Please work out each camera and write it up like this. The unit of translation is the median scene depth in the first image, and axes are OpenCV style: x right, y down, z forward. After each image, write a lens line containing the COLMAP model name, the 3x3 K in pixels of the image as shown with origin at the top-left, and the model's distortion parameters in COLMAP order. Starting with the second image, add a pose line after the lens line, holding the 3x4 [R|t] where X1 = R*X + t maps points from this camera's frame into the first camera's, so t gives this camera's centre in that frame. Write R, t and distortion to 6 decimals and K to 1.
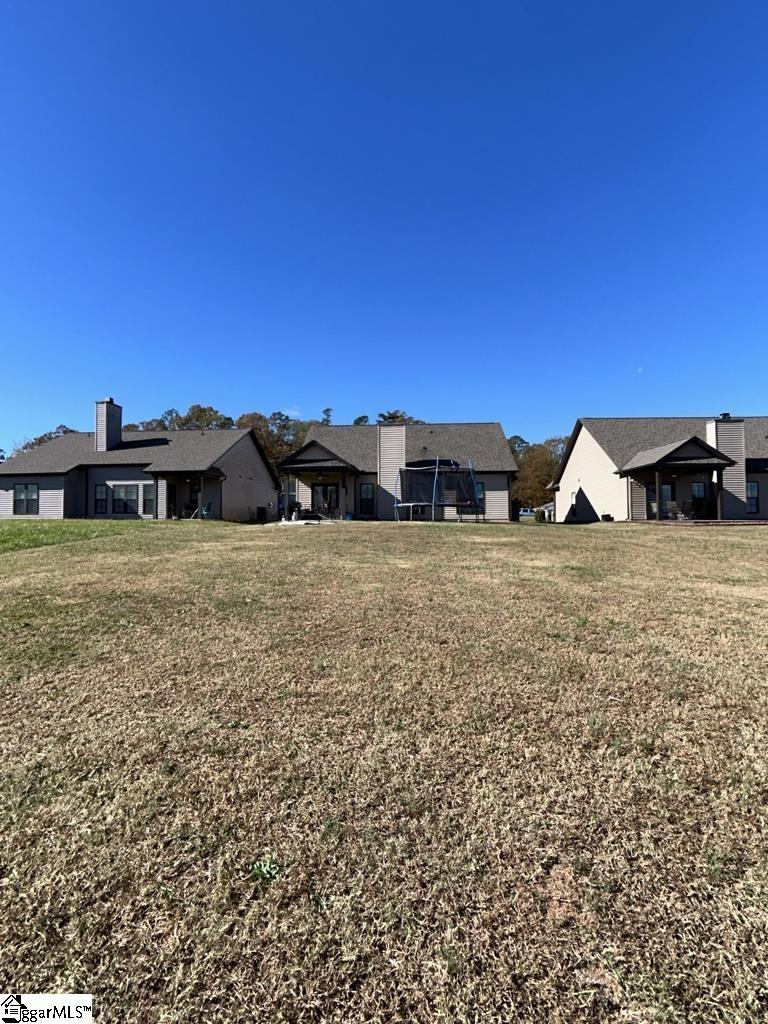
lens RADIAL K [[516.1, 0, 378.0], [0, 516.1, 510.2], [0, 0, 1]] dist [-0.003029, 0.000283]
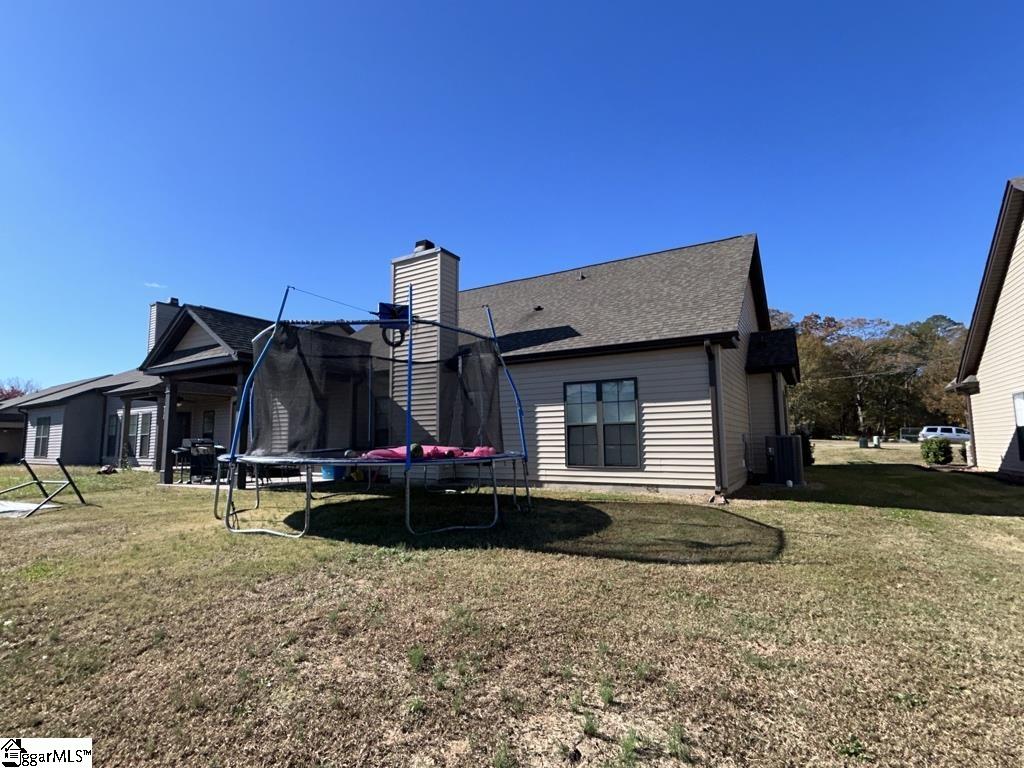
lens RADIAL K [[516.1, 0, 512.7], [0, 516.1, 384.2], [0, 0, 1]] dist [-0.003029, 0.000283]
pose [[0.892869, -0.055928, -0.446829, 0.281980], [0.017856, 0.995874, -0.088971, -0.019399], [0.449962, 0.071461, 0.890184, 0.648332]]
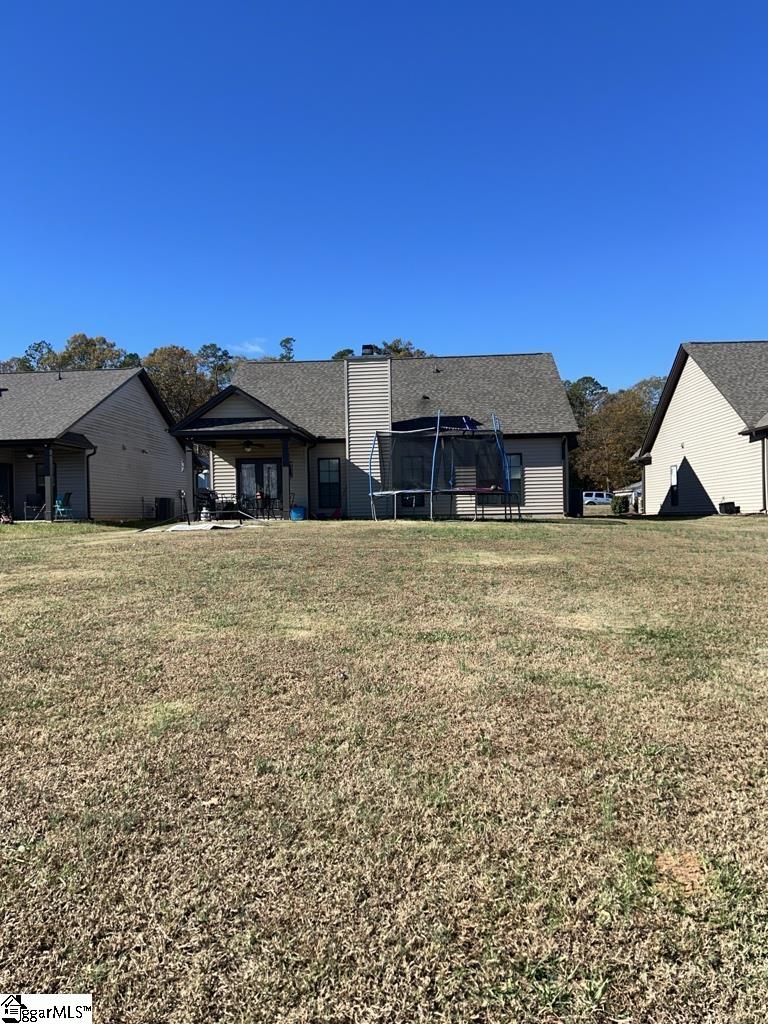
lens RADIAL K [[782.3, 0, 387.1], [0, 782.3, 514.7], [0, 0, 1]] dist [0.054908, -0.015677]
pose [[0.999858, -0.014994, 0.007634, 0.039179], [0.014800, 0.999583, 0.024791, -0.006410], [-0.008002, -0.024675, 0.999664, 0.083255]]
